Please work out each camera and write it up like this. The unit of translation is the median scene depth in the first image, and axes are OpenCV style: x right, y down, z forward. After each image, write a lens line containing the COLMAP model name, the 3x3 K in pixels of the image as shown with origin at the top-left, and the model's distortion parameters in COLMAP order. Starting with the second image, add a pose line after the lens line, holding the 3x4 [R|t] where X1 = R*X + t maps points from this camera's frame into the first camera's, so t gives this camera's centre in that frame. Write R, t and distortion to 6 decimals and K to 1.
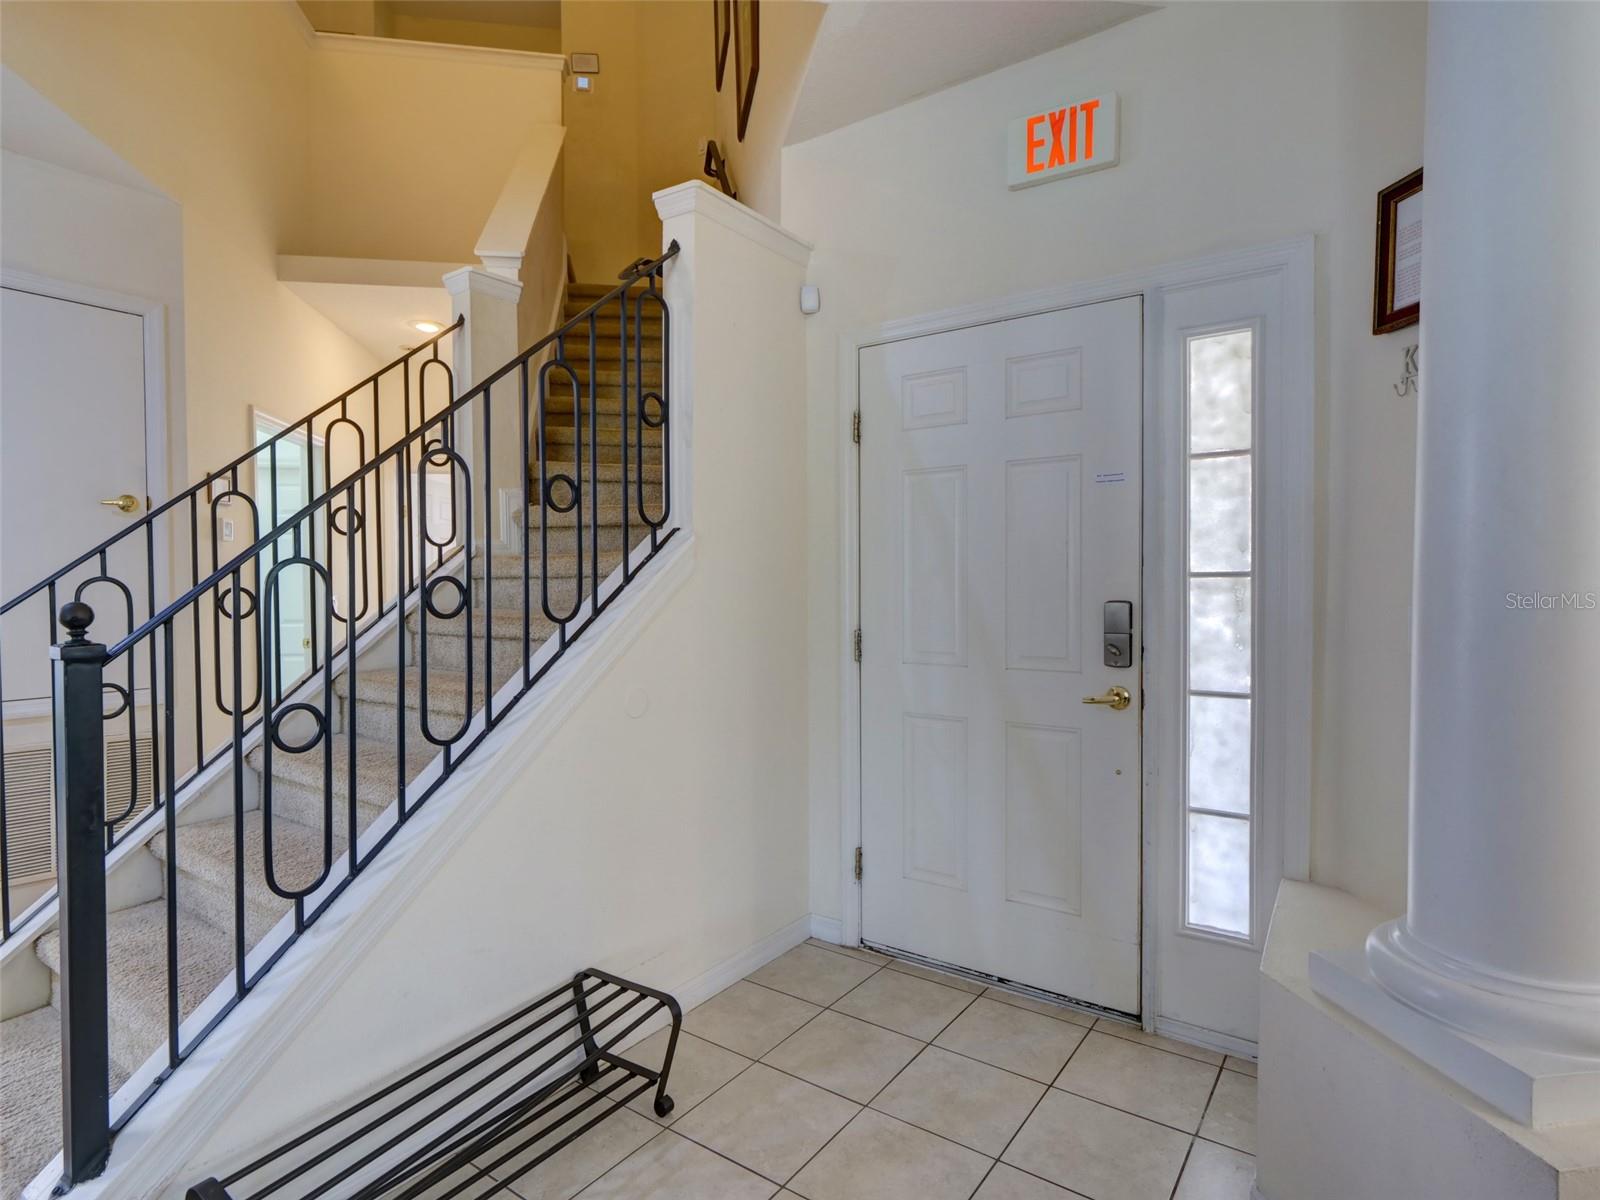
lens RADIAL K [[859.8, 0, 794.0], [0, 859.8, 600.6], [0, 0, 1]] dist [-0.005582, 0.002671]
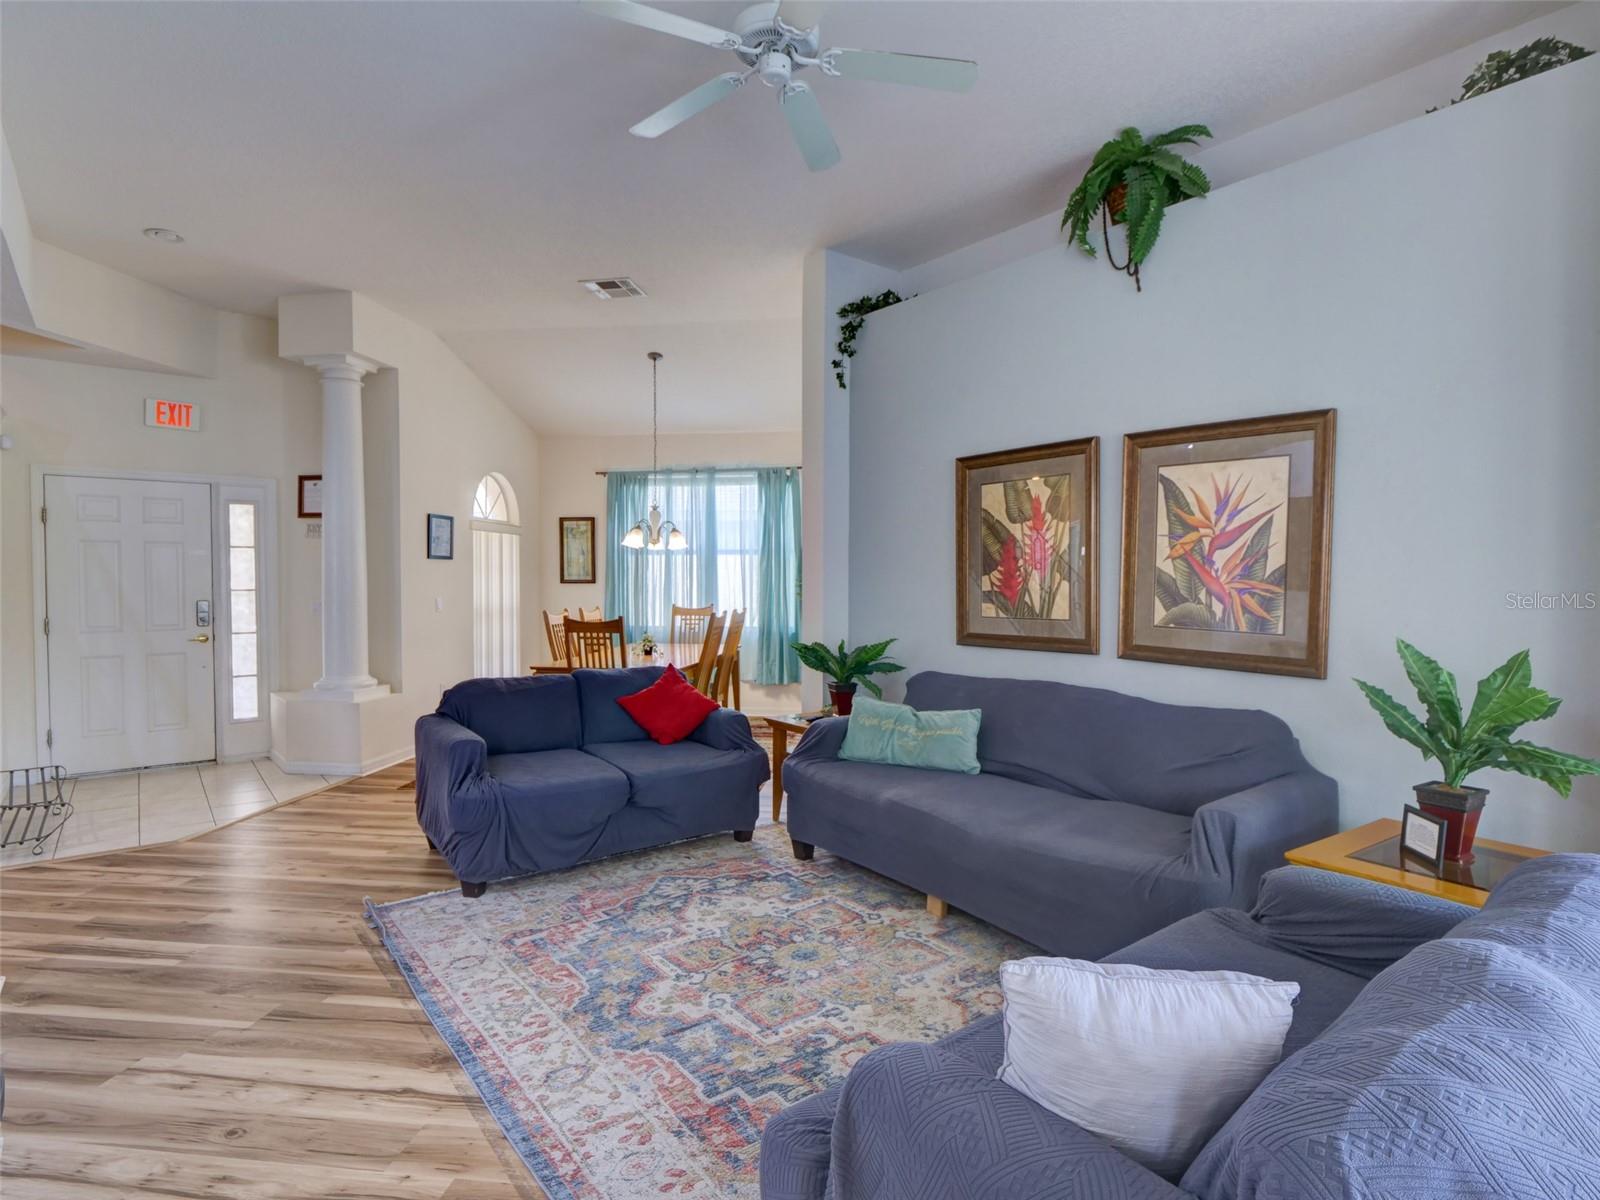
lens RADIAL K [[859.8, 0, 793.6], [0, 859.8, 599.9], [0, 0, 1]] dist [-0.005582, 0.002671]
pose [[0.289582, -0.017854, 0.956987, -1.631527], [0.018617, 0.999742, 0.013018, -0.001656], [-0.956972, 0.014047, 0.289839, -1.497483]]
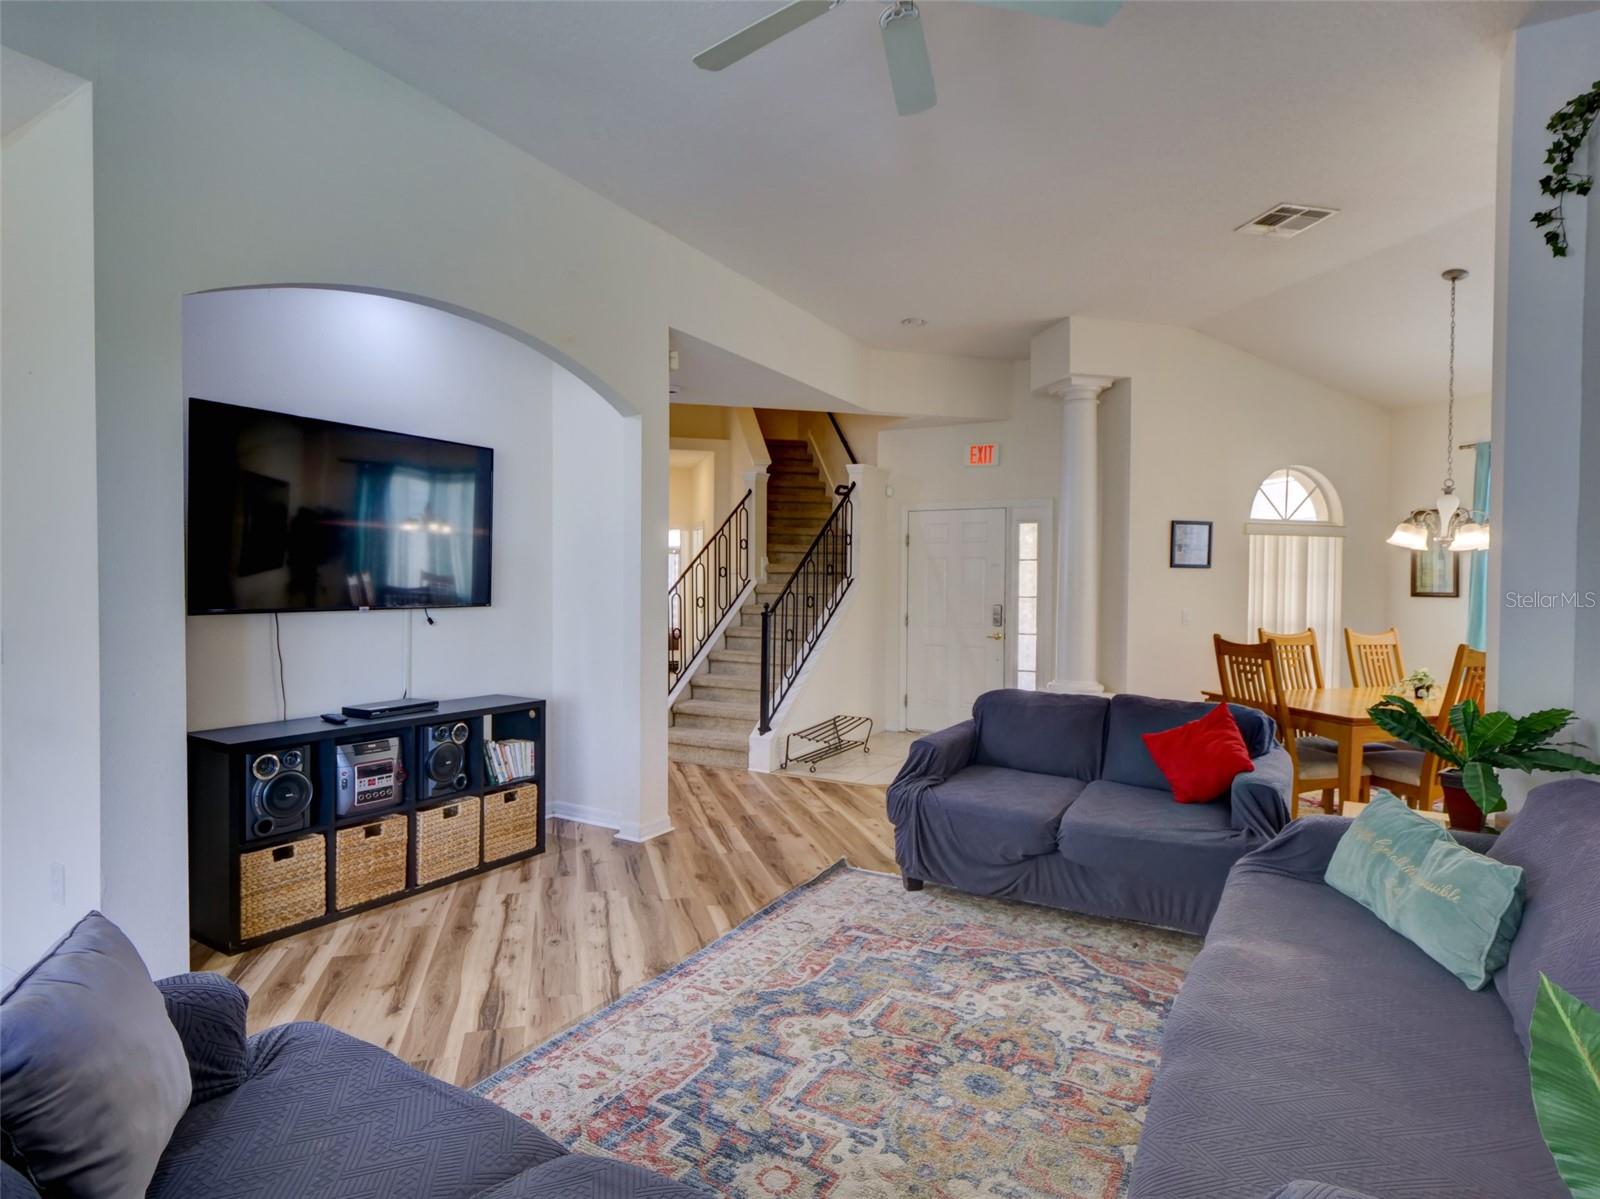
lens RADIAL K [[859.8, 0, 791.4], [0, 859.8, 600.4], [0, 0, 1]] dist [-0.005582, 0.002671]
pose [[0.995559, 0.011662, 0.093418, -0.685637], [-0.011638, 0.999932, -0.000802, -0.004393], [-0.093421, -0.000289, 0.995627, -2.114421]]
